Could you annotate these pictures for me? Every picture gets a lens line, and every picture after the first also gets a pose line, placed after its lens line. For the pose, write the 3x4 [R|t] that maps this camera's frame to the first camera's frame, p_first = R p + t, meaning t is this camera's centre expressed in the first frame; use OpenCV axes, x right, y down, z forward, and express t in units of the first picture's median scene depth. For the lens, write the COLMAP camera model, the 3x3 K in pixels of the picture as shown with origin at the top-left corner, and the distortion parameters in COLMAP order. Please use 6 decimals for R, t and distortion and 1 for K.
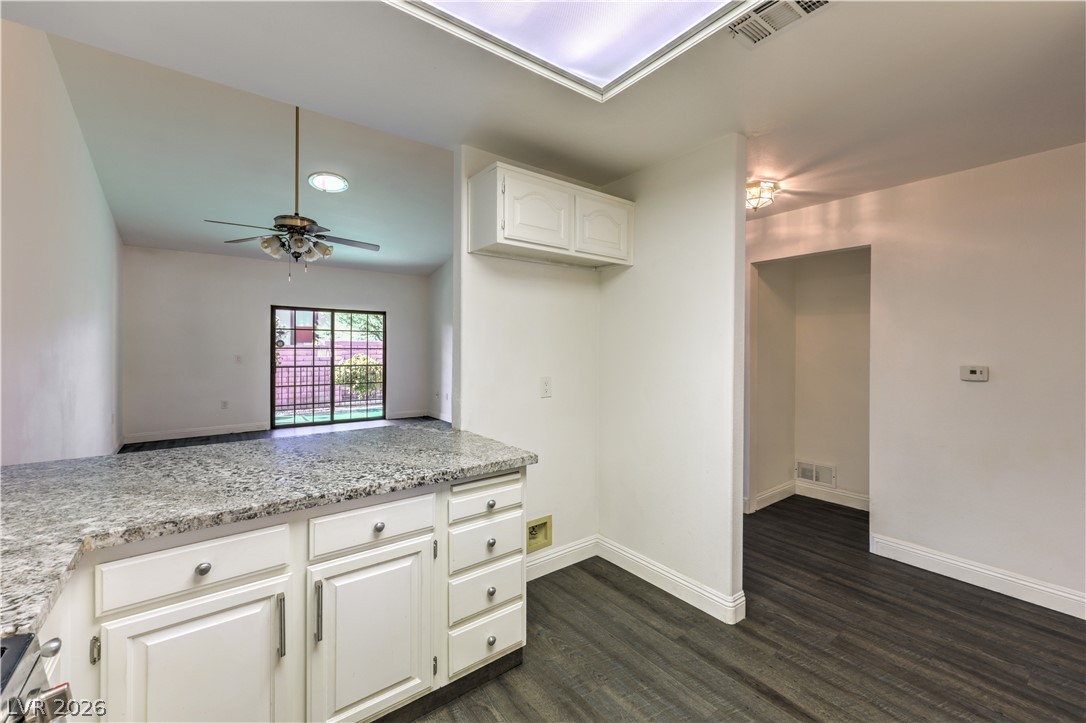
lens RADIAL K [[446.8, 0, 546.6], [0, 446.8, 350.6], [0, 0, 1]] dist [0.010714, 0.000161]
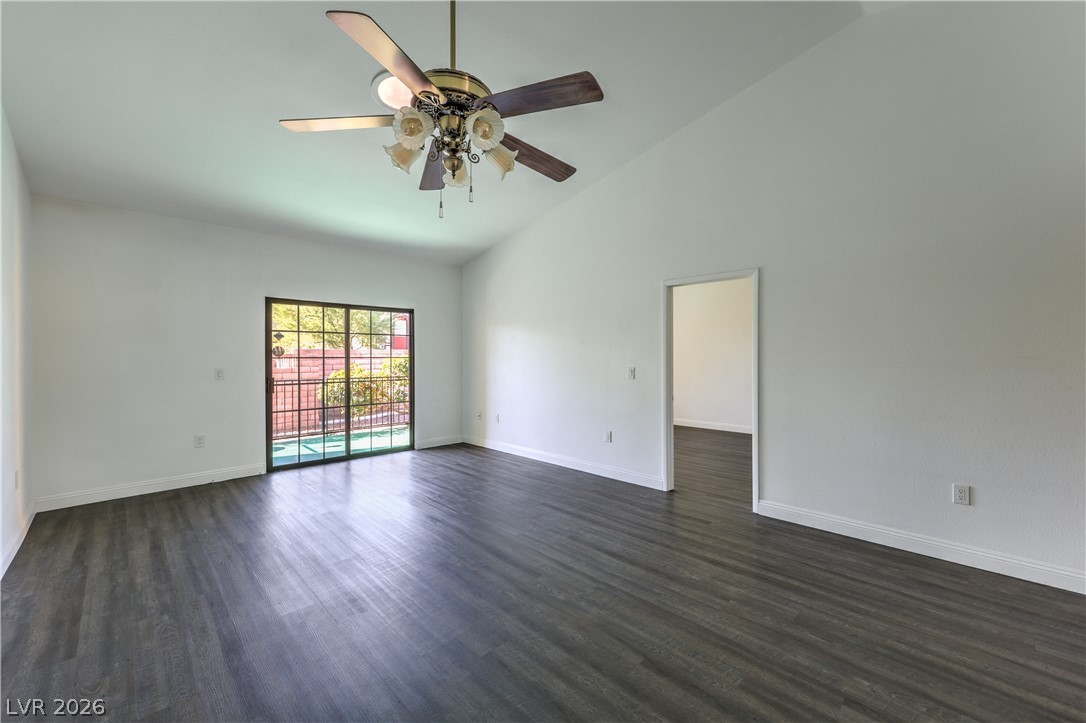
lens RADIAL K [[446.8, 0, 547.5], [0, 446.8, 358.9], [0, 0, 1]] dist [0.010714, 0.000161]
pose [[0.993396, -0.010860, 0.114225, -0.257147], [0.010304, 0.999932, 0.005456, -0.003546], [-0.114276, -0.004243, 0.993440, 0.251262]]
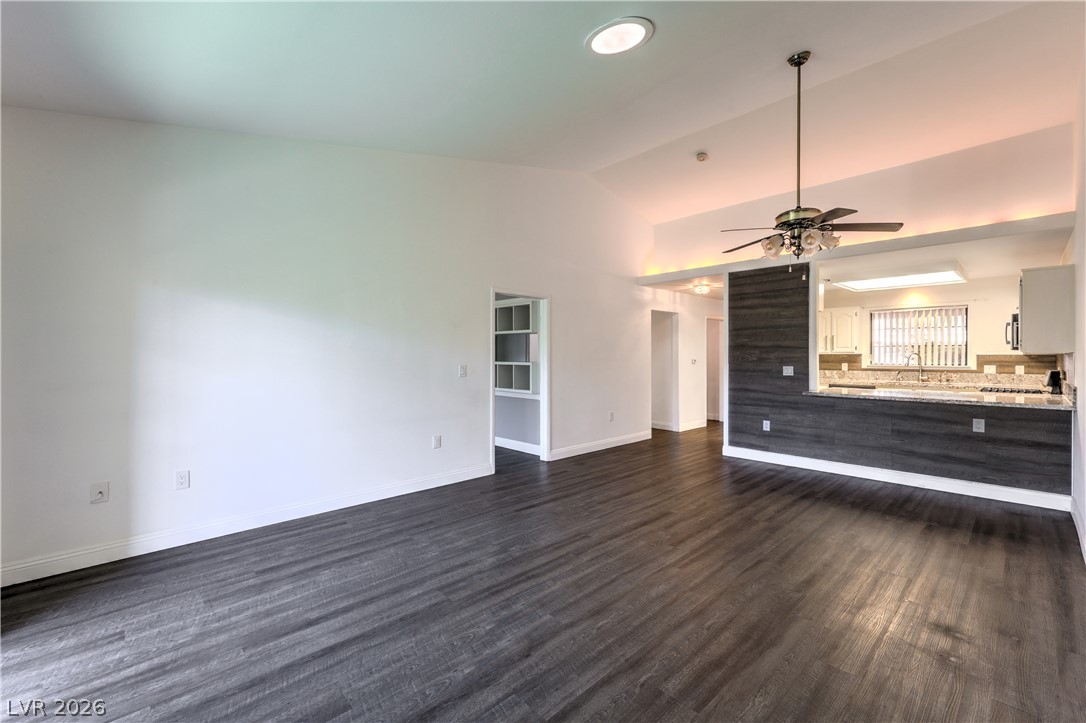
lens RADIAL K [[446.8, 0, 564.3], [0, 446.8, 356.0], [0, 0, 1]] dist [0.010714, 0.000161]
pose [[-0.119678, -0.007443, 0.992785, -0.670230], [0.005454, 0.999952, 0.008155, -0.003983], [-0.992798, 0.006390, -0.119632, 0.748919]]
